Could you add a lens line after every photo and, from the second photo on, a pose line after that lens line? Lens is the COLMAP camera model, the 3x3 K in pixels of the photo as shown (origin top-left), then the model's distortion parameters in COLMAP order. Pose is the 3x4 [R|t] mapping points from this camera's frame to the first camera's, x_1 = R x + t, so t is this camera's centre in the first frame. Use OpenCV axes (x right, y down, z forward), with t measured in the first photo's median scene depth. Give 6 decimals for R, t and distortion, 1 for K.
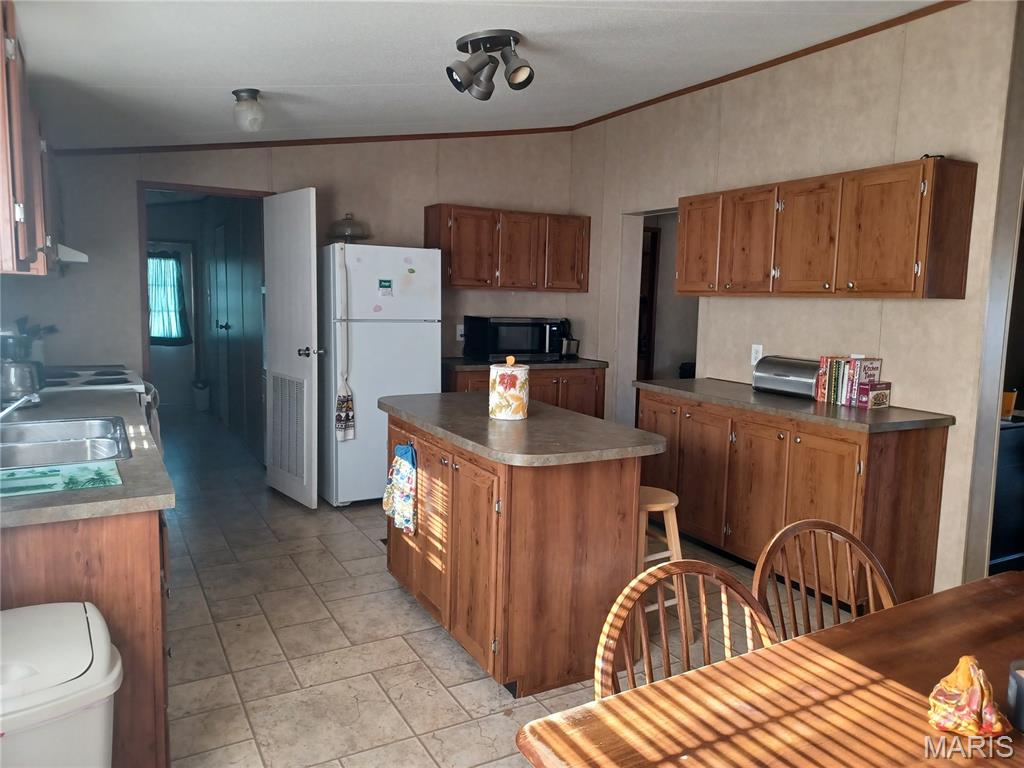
lens RADIAL K [[746.3, 0, 512.0], [0, 746.3, 378.0], [0, 0, 1]] dist [0.077365, -0.088353]
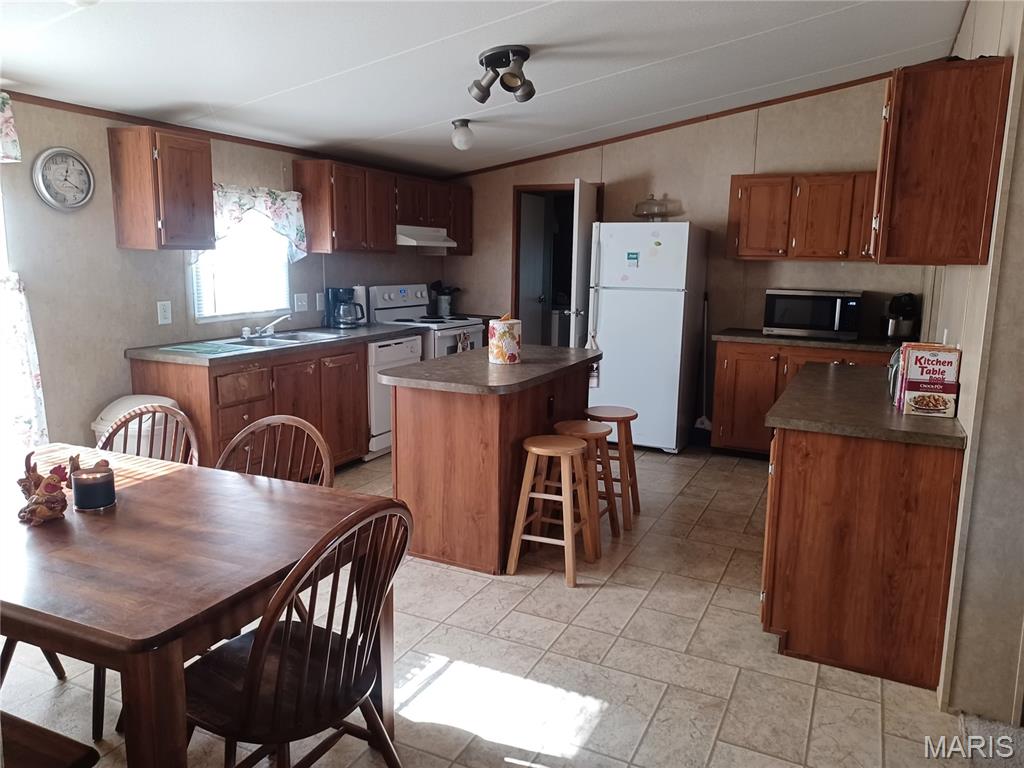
lens RADIAL K [[746.3, 0, 512.0], [0, 746.3, 378.0], [0, 0, 1]] dist [0.077365, -0.088353]
pose [[0.573845, 0.117529, -0.810487, 0.833332], [-0.094879, 0.992526, 0.076750, -0.014495], [0.813449, 0.032856, 0.580707, 0.244807]]
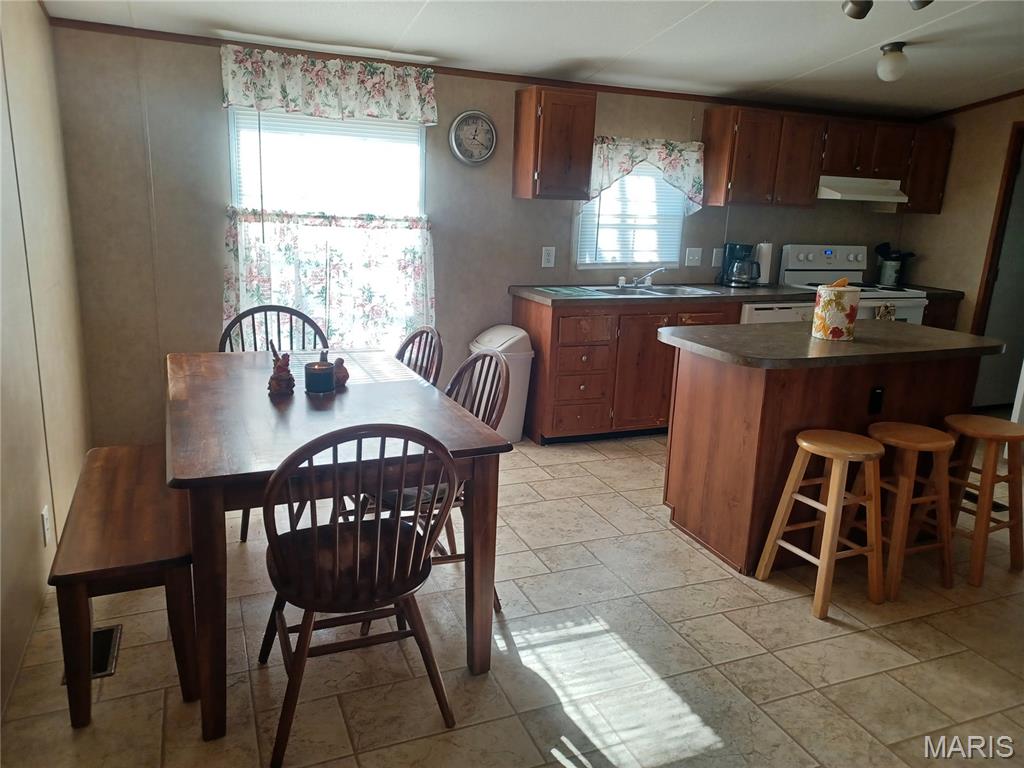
lens RADIAL K [[746.3, 0, 512.0], [0, 746.3, 378.0], [0, 0, 1]] dist [0.077365, -0.088353]
pose [[-0.115921, 0.199843, -0.972947, 0.878728], [-0.153877, 0.964111, 0.216362, -0.041718], [0.981267, 0.174795, -0.081010, 0.551190]]
